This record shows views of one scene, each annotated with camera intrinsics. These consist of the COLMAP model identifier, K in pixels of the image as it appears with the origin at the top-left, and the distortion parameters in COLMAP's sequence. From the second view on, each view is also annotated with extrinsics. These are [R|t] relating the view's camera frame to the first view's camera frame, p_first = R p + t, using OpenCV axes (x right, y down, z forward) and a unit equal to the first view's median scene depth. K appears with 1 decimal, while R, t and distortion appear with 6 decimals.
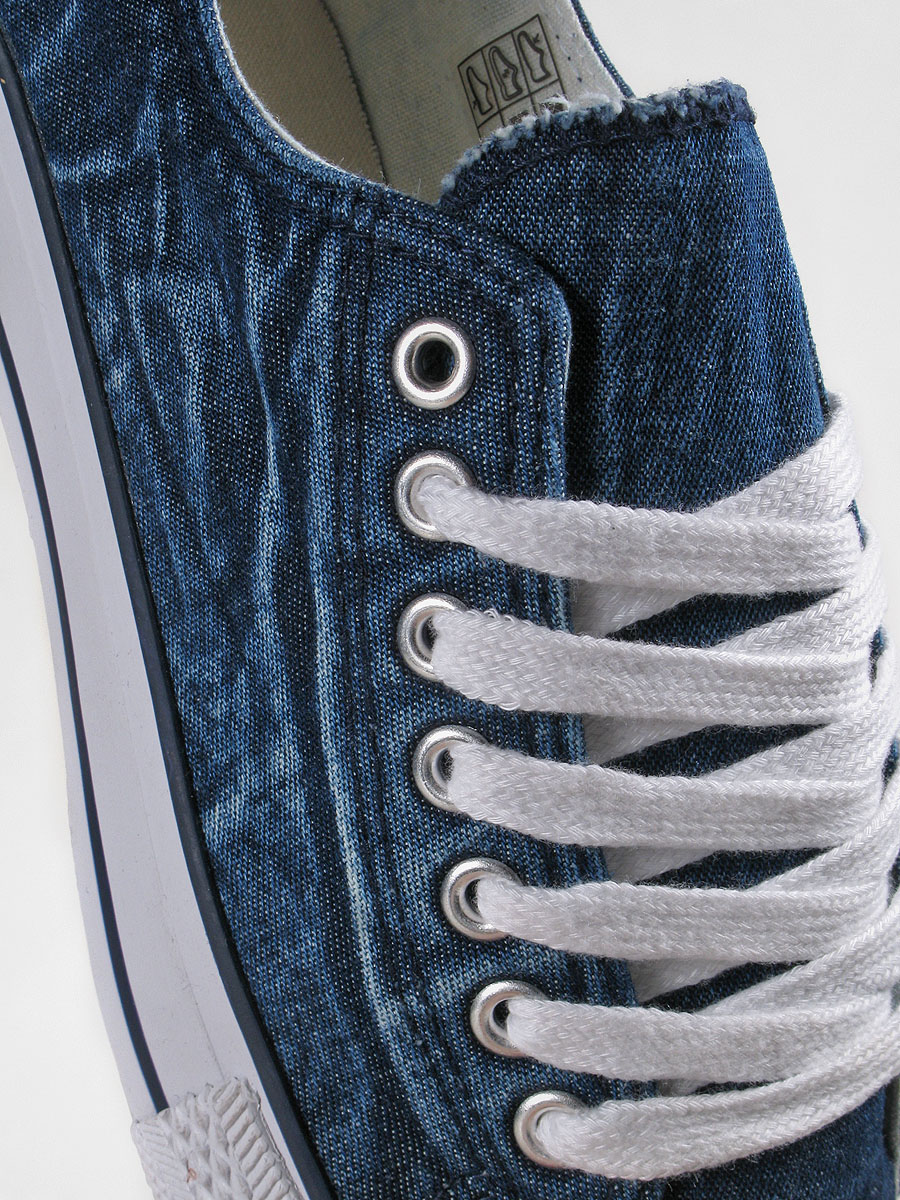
lens RADIAL K [[2578.8, 0, 450.0], [0, 2578.8, 600.0], [0, 0, 1]] dist [-0.005356, 0.199219]
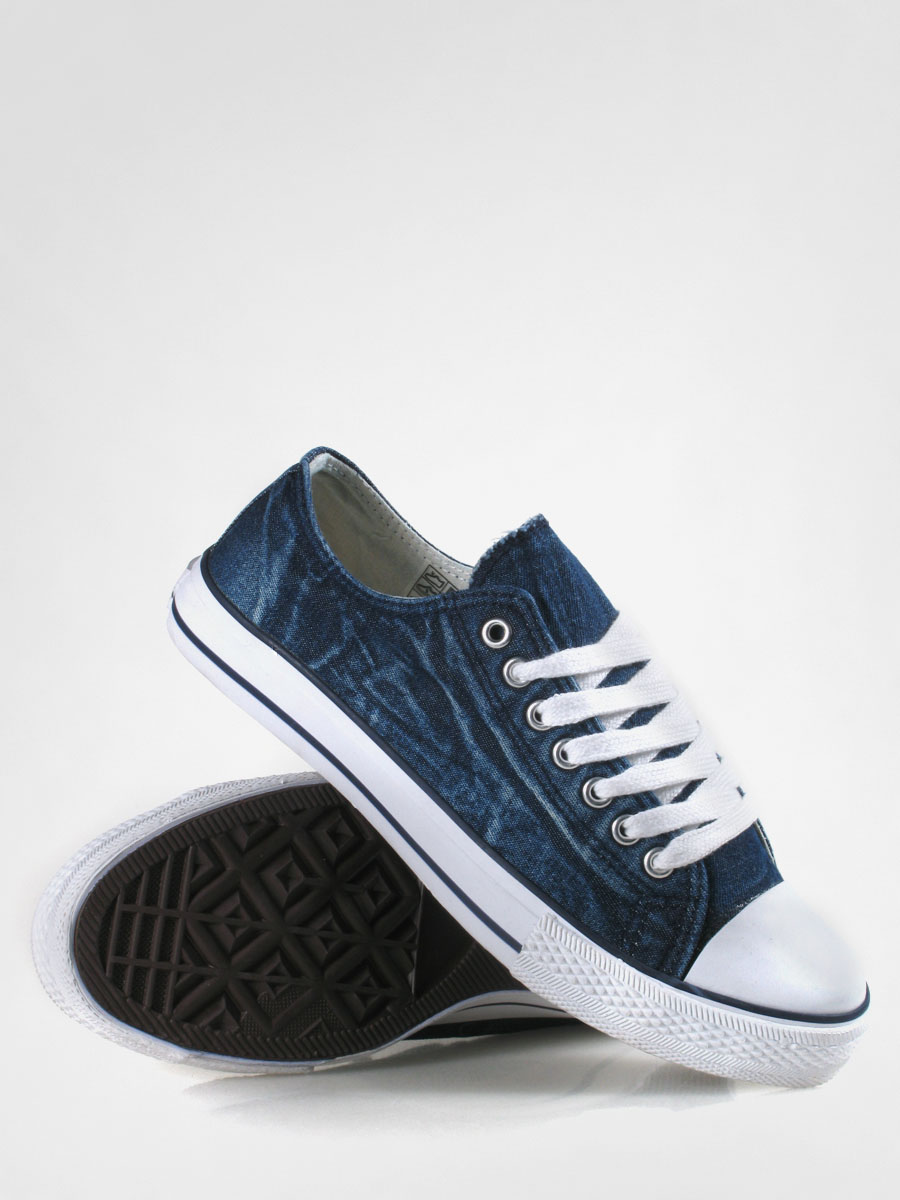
lens RADIAL K [[2819.5, 0, 450.0], [0, 2819.5, 600.0], [0, 0, 1]] dist [0.500931, -0.063768]
pose [[0.875997, -0.387965, 0.286551, -0.910723], [0.465448, 0.835738, -0.291377, 0.747605], [-0.126437, 0.388620, 0.912682, -1.836142]]
